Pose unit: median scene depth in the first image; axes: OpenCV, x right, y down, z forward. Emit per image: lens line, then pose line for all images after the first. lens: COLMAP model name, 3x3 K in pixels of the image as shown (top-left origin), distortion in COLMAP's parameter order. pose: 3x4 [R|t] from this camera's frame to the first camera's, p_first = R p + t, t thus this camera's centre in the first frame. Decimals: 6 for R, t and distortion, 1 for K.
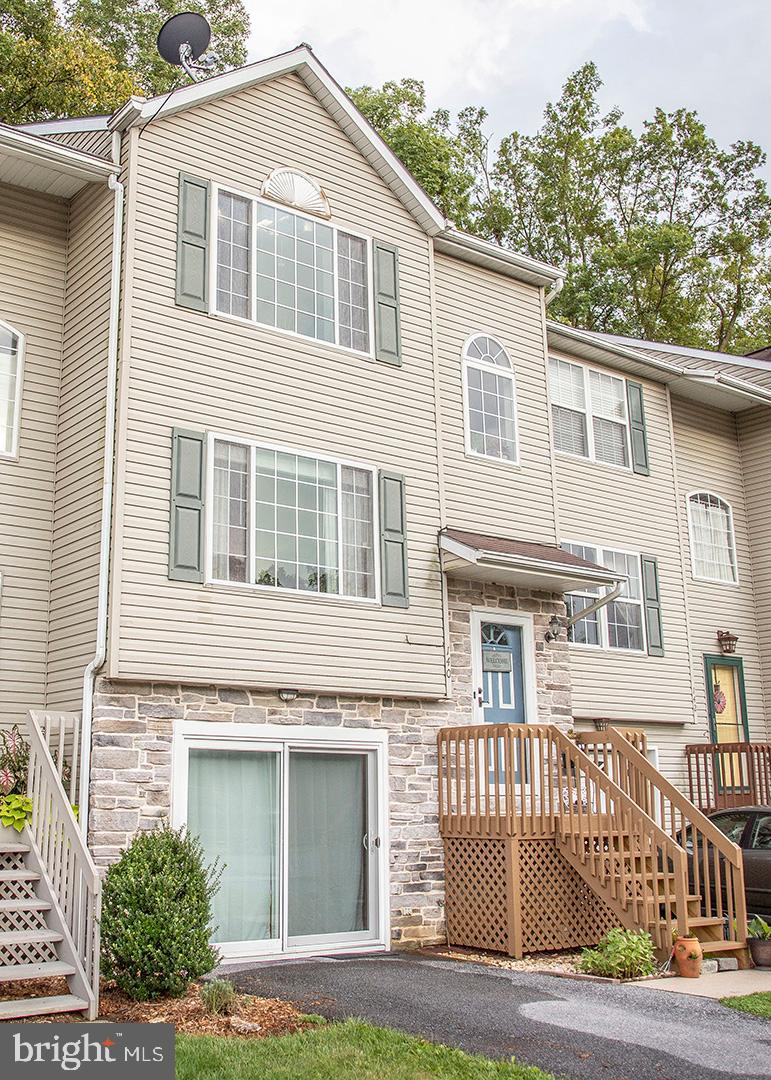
lens RADIAL K [[1126.6, 0, 264.7], [0, 1126.6, 514.7], [0, 0, 1]] dist [-0.092706, 0.043795]
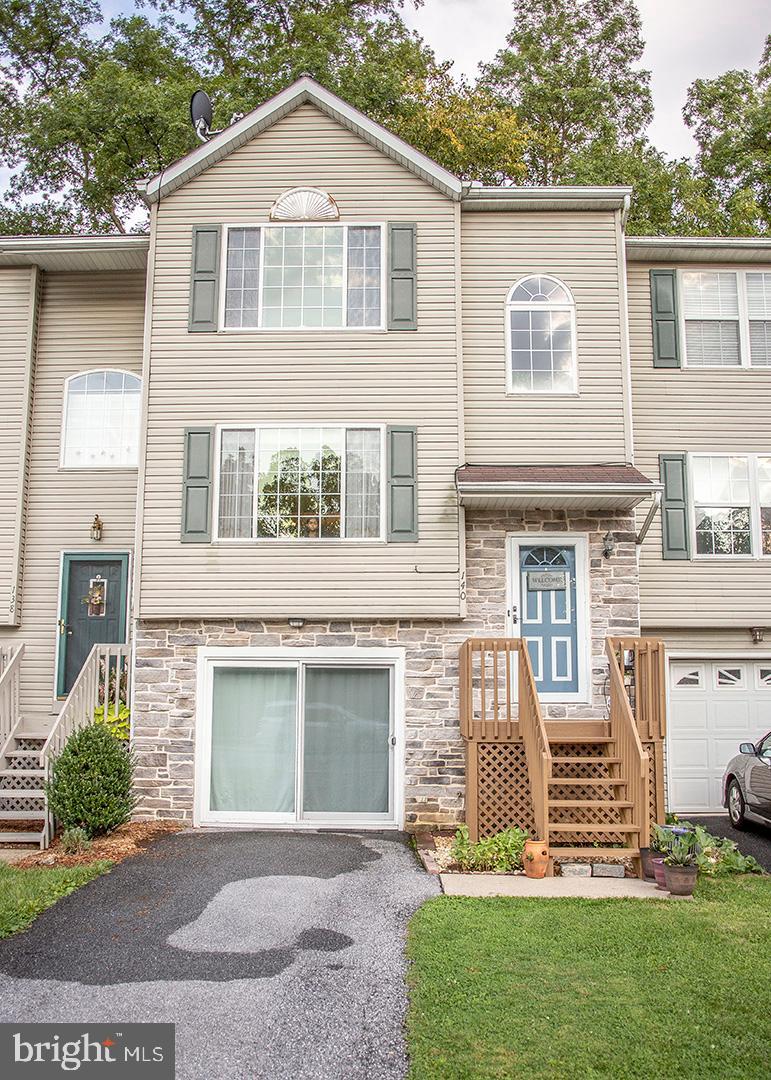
lens RADIAL K [[860.6, 0, 383.7], [0, 860.6, 601.8], [0, 0, 1]] dist [-0.103632, 0.093393]
pose [[0.817326, -0.067613, -0.572194, 0.602940], [0.139376, 0.986799, 0.082480, 0.066817], [0.559064, -0.147163, 0.815960, 0.258590]]
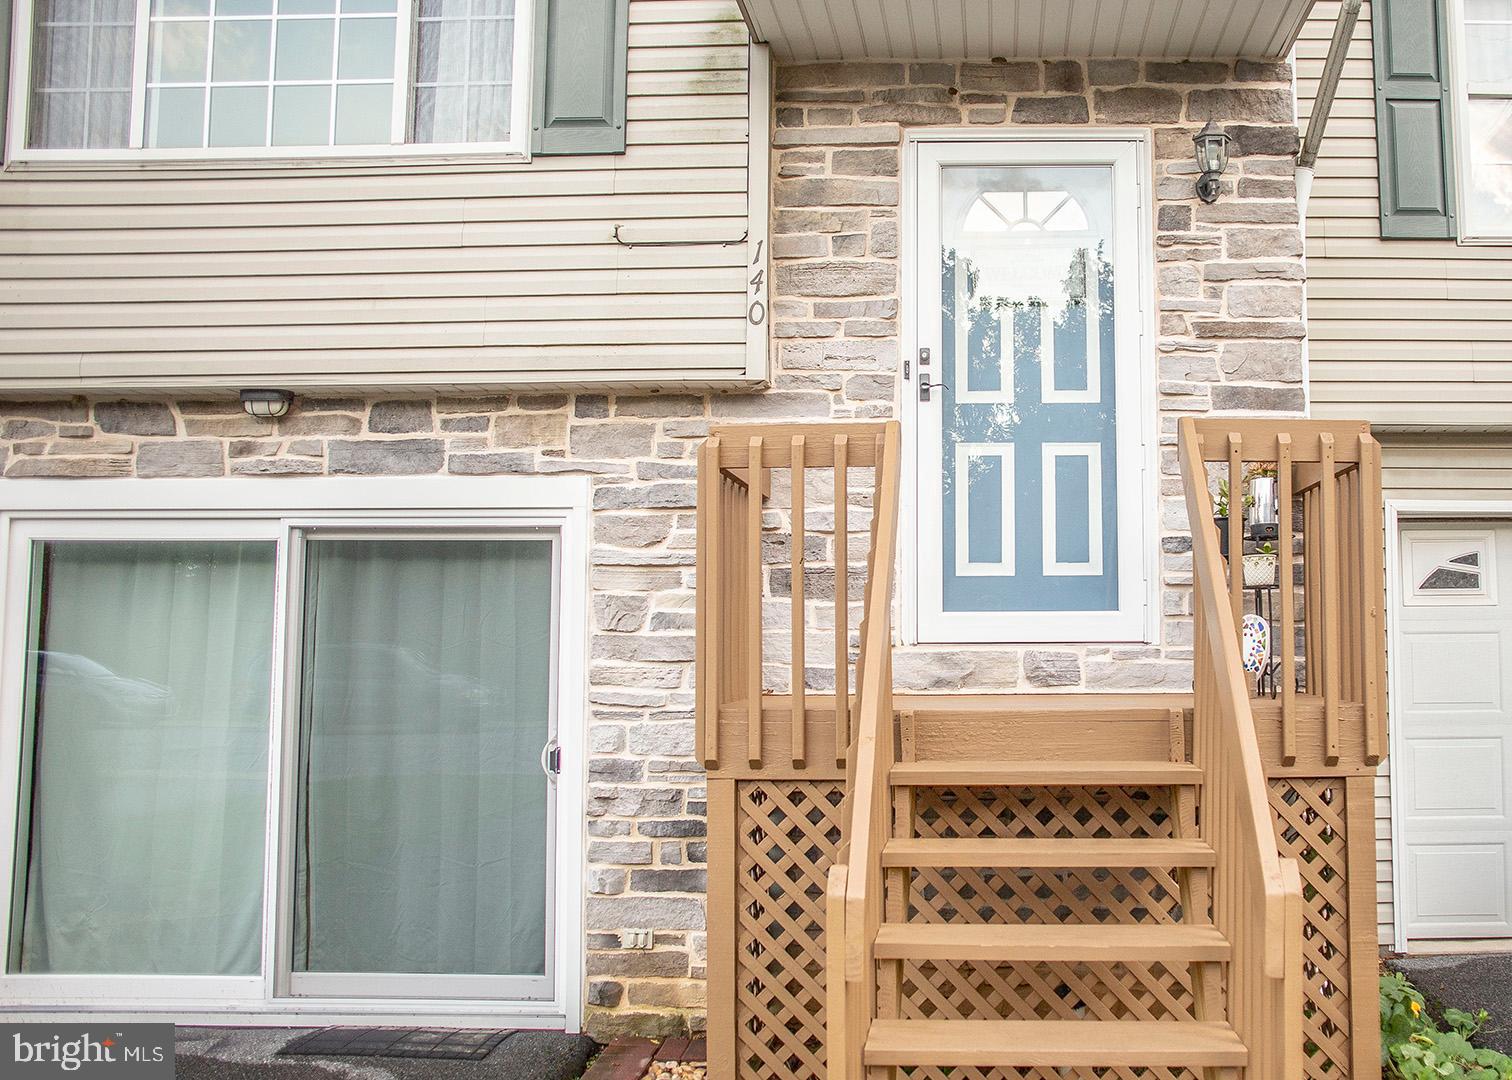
lens RADIAL K [[1352.9, 0, 975.6], [0, 1352.9, 522.1], [0, 0, 1]] dist [-0.101716, 0.092703]
pose [[0.825121, -0.055454, -0.562228, 0.473043], [0.144660, 0.982732, 0.115372, 0.171491], [0.546122, -0.176527, 0.818895, 0.684044]]
